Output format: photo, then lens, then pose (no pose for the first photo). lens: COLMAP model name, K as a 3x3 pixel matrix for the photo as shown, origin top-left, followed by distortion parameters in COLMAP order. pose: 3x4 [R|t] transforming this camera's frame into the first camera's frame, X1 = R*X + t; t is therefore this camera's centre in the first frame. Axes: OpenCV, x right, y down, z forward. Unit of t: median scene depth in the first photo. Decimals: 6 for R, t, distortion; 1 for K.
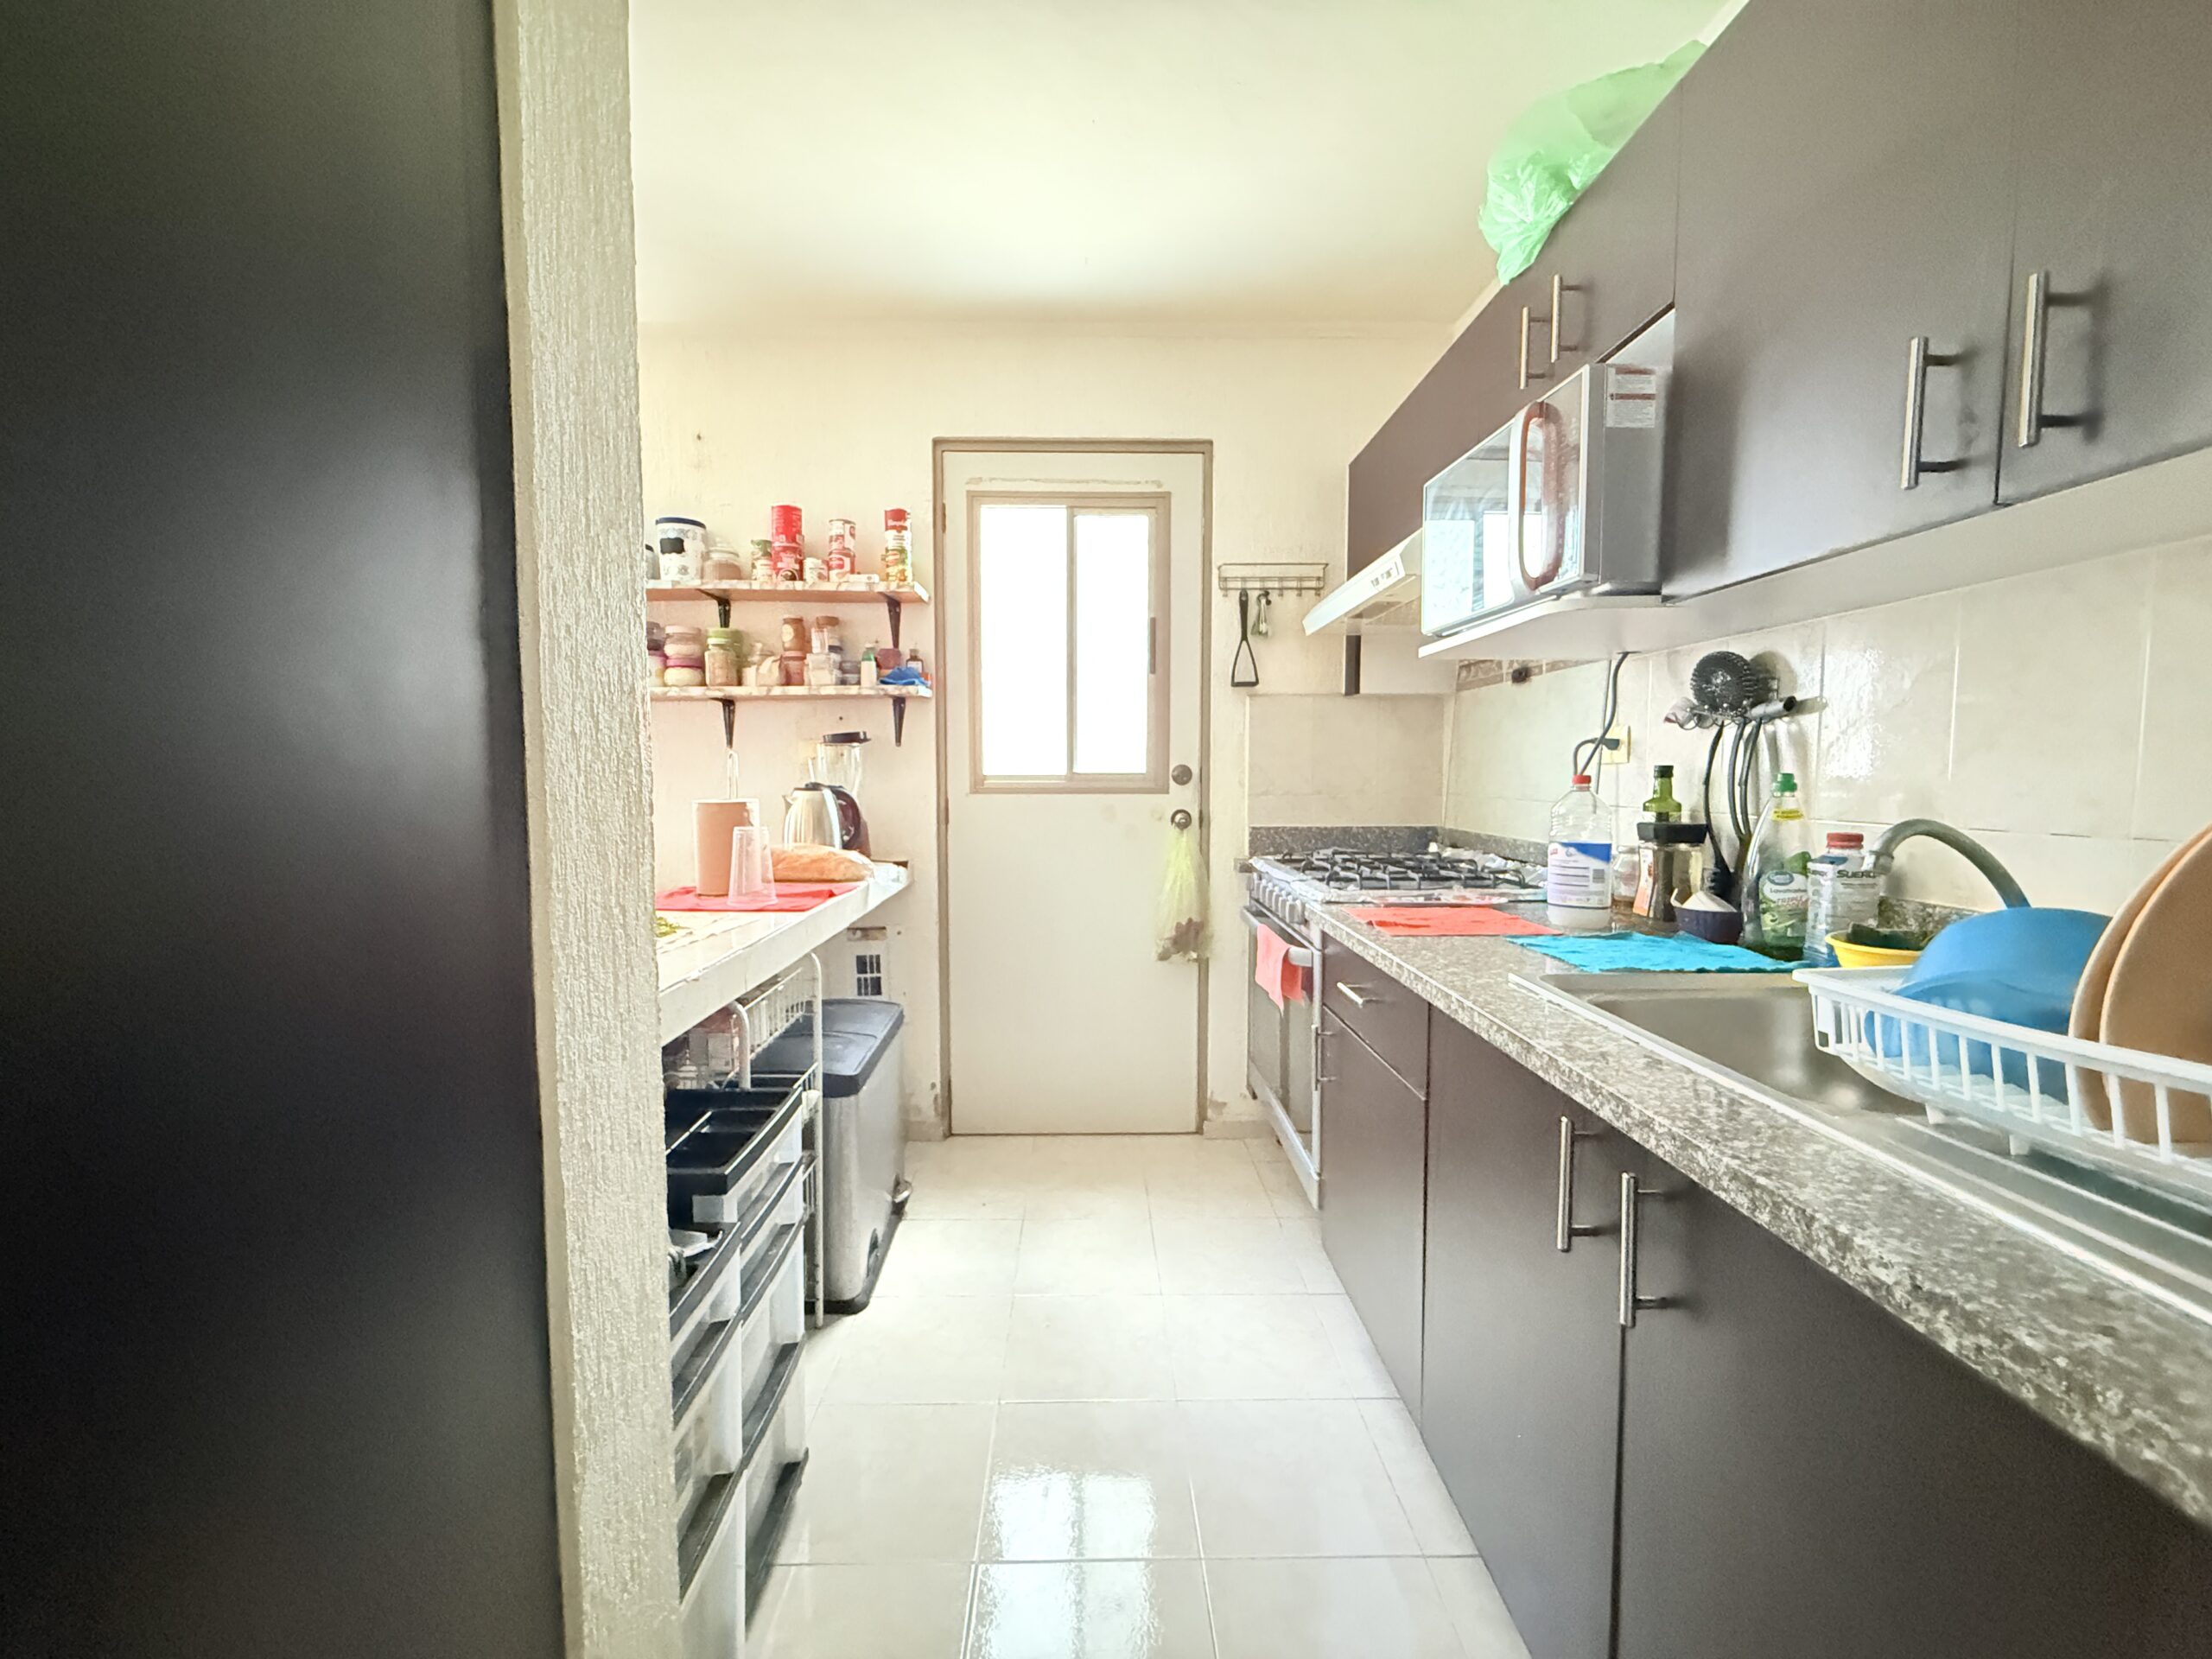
lens RADIAL K [[876.2, 0, 1106.0], [0, 876.2, 829.5], [0, 0, 1]] dist [-0.000486, -0.000209]
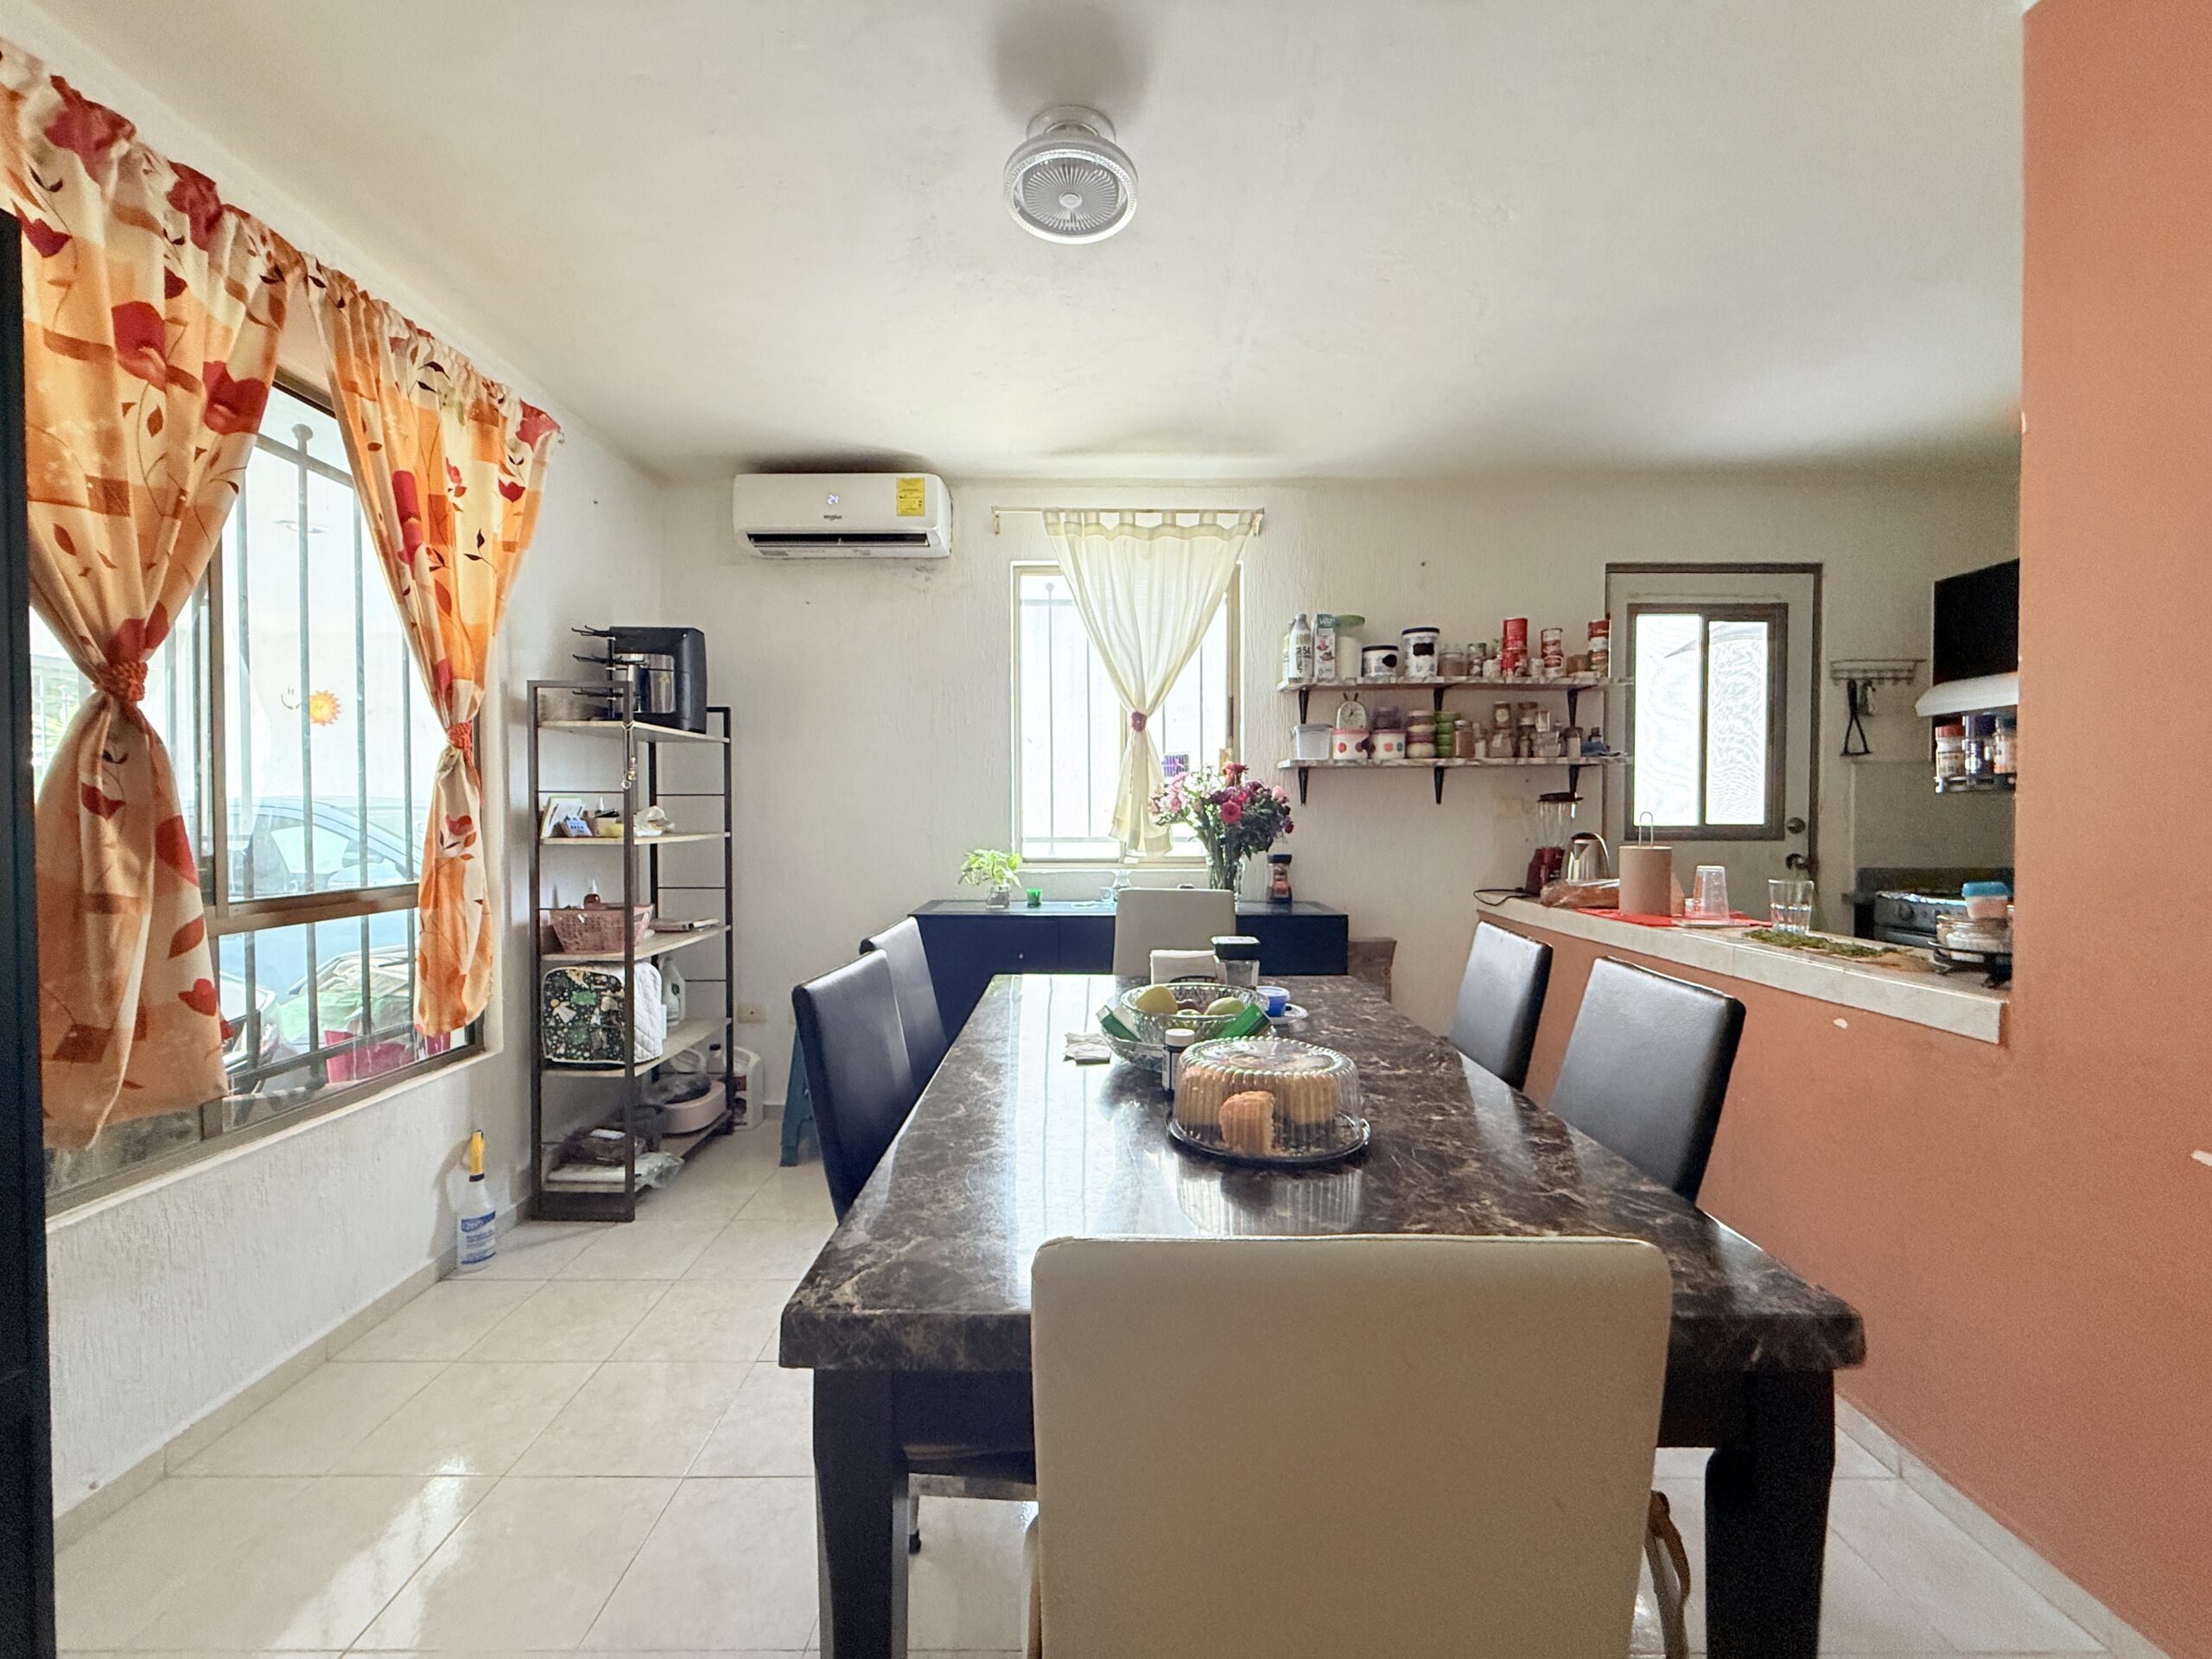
lens RADIAL K [[876.2, 0, 1106.0], [0, 876.2, 829.5], [0, 0, 1]] dist [-0.000486, -0.000209]
pose [[0.999890, -0.002978, -0.014505, -0.895768], [0.002335, 0.999022, -0.044164, -0.004494], [0.014622, 0.044125, 0.998919, -0.265526]]
